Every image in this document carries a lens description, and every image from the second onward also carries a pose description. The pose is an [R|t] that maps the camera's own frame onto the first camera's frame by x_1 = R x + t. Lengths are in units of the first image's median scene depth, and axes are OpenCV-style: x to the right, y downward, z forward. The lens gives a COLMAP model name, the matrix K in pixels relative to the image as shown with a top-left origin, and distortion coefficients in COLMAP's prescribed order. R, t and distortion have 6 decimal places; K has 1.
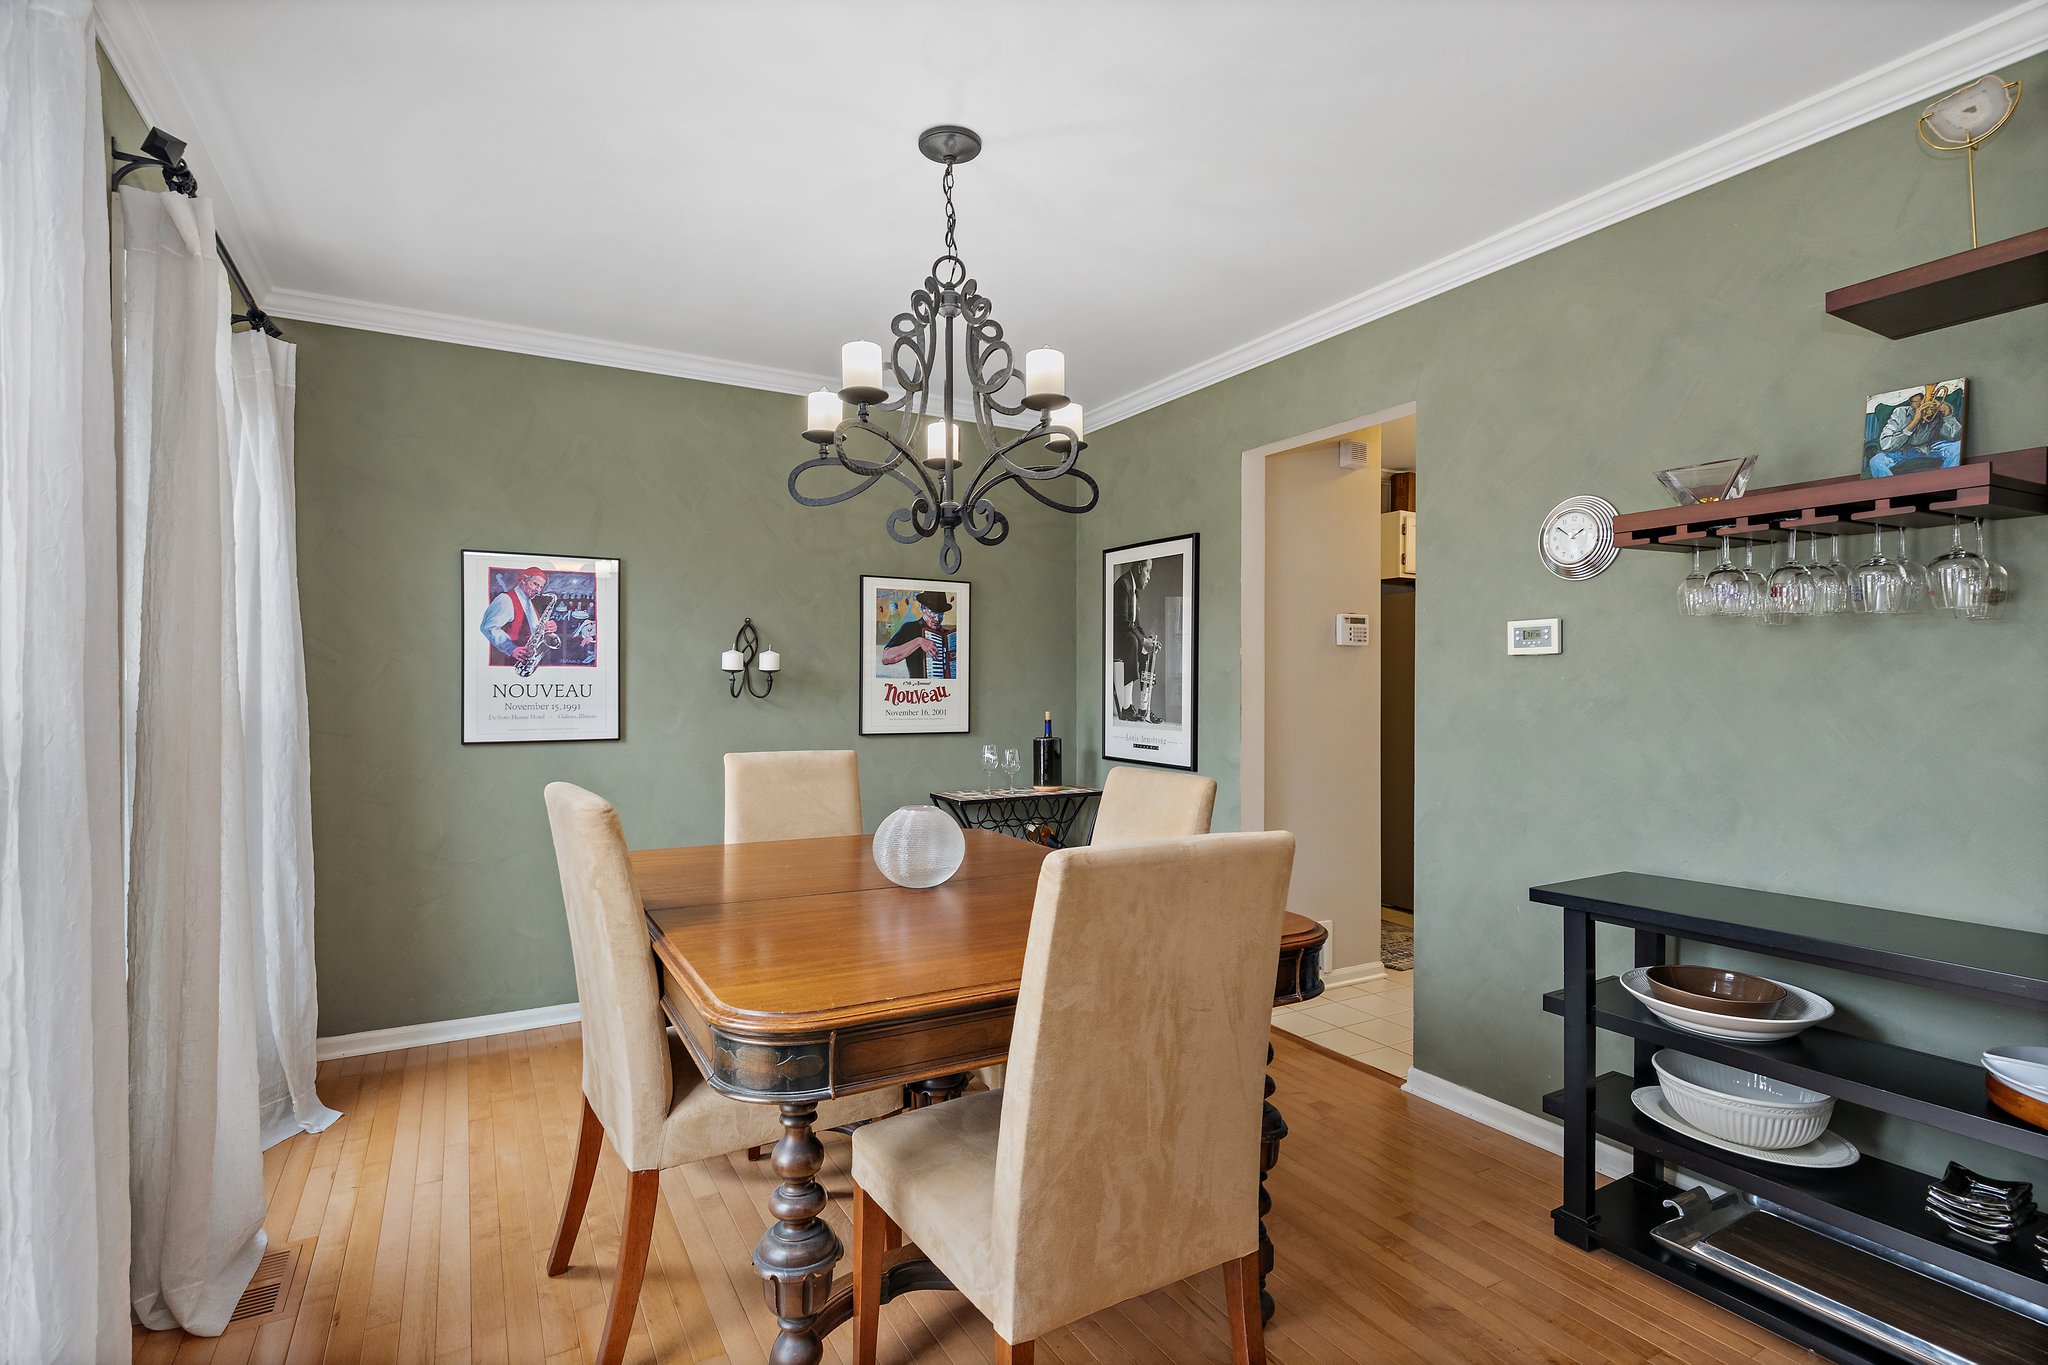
lens RADIAL K [[981.0, 0, 1021.1], [0, 981.0, 686.6], [0, 0, 1]] dist [-0.001184, 0.000151]
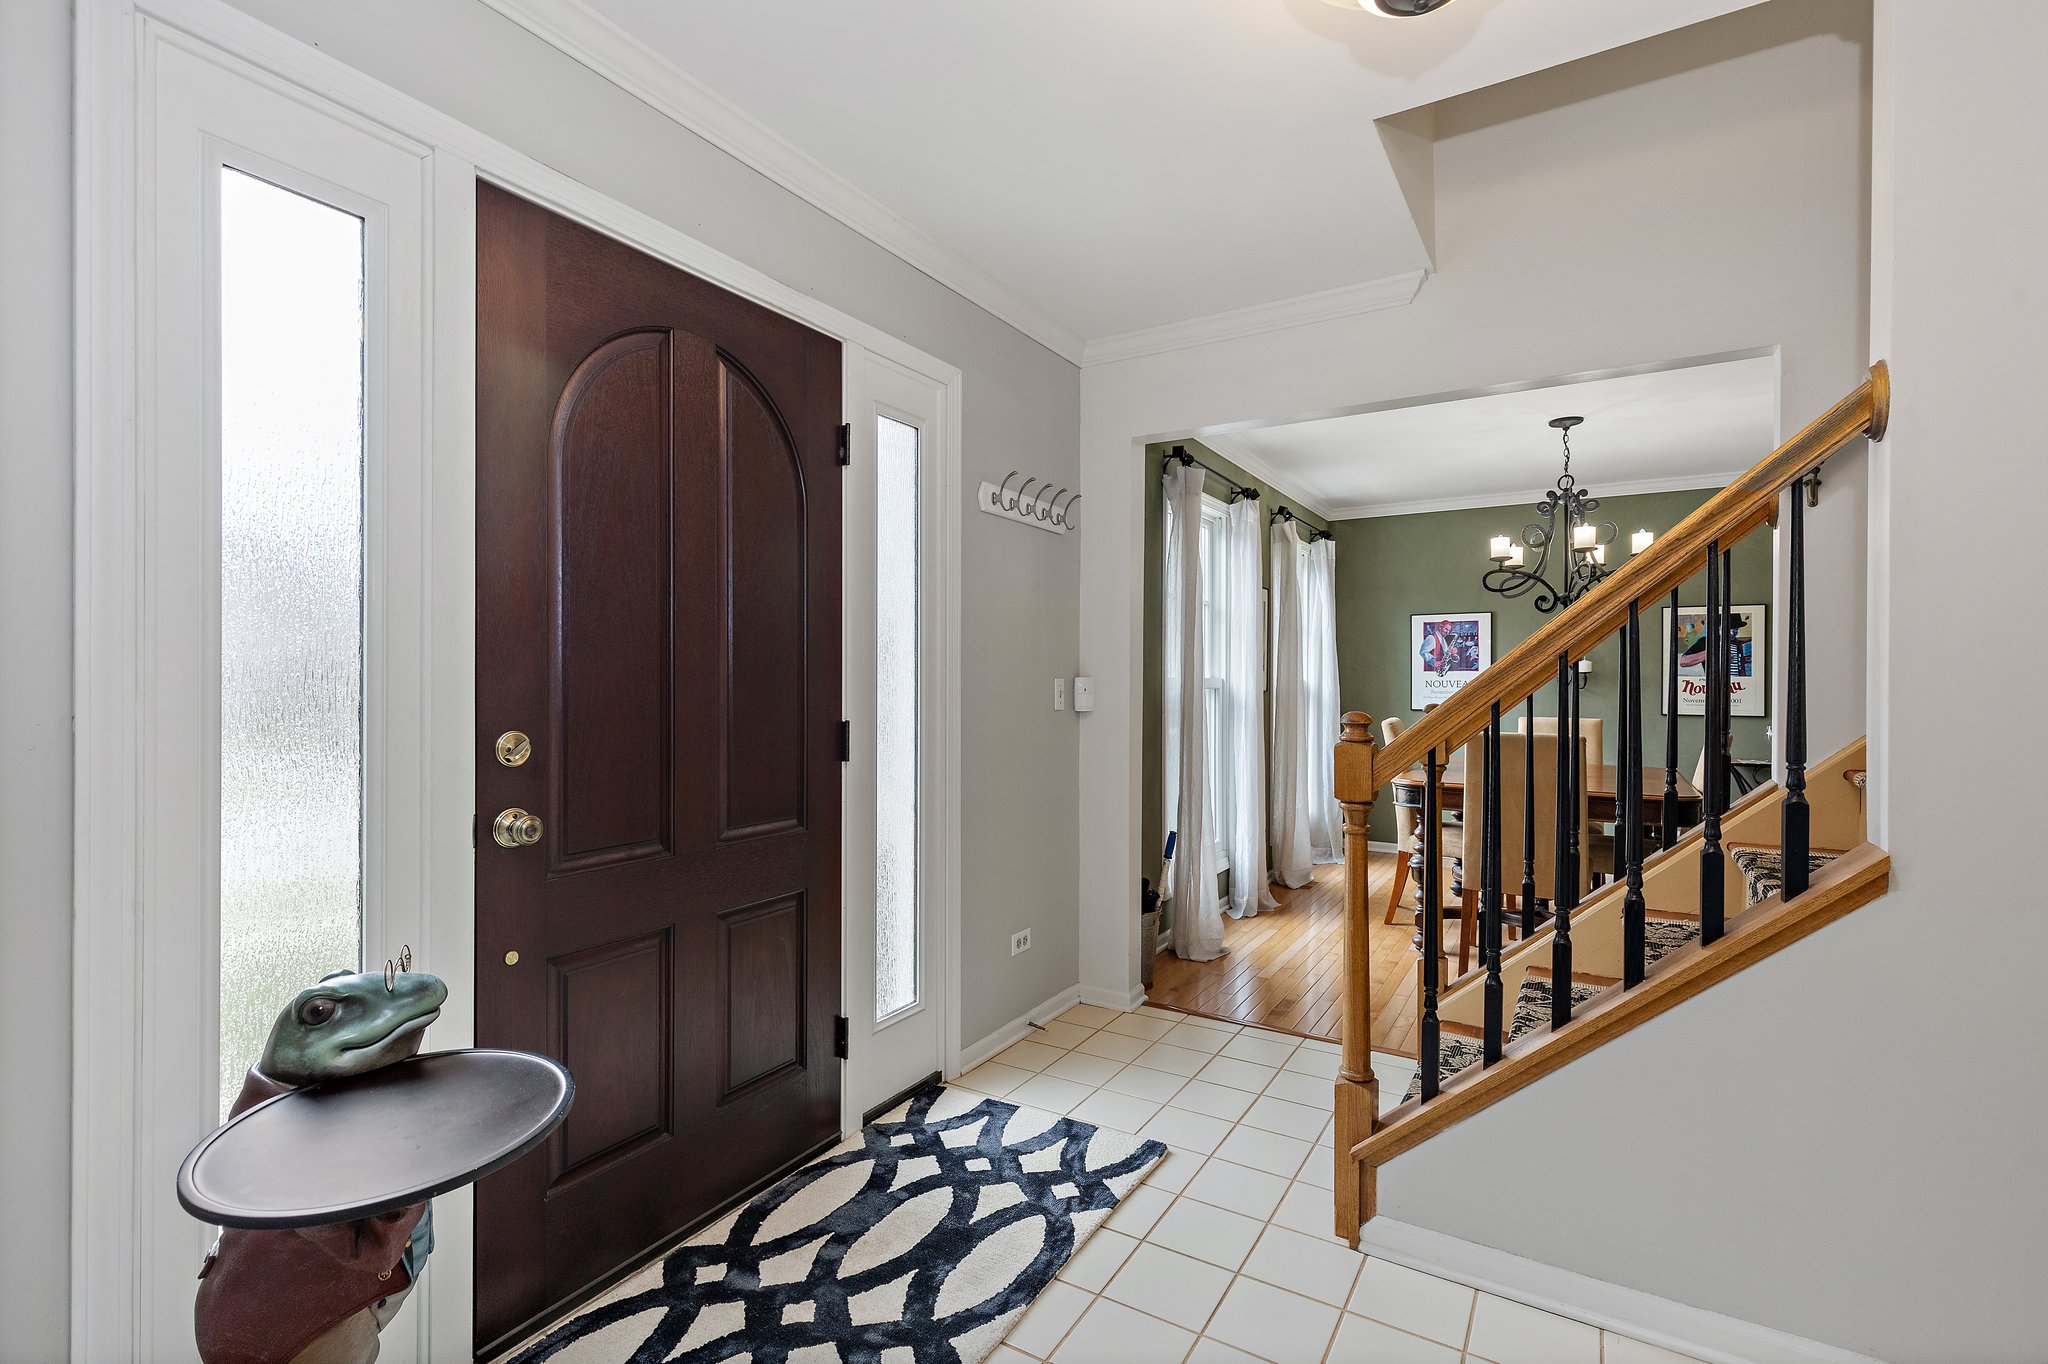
lens RADIAL K [[934.7, 0, 1019.2], [0, 934.7, 686.7], [0, 0, 1]] dist [-0.004128, -0.005365]
pose [[0.482061, 0.006406, -0.876114, 0.722078], [-0.001559, 0.999978, 0.006453, -0.000849], [0.876136, -0.001745, 0.482061, -0.635531]]
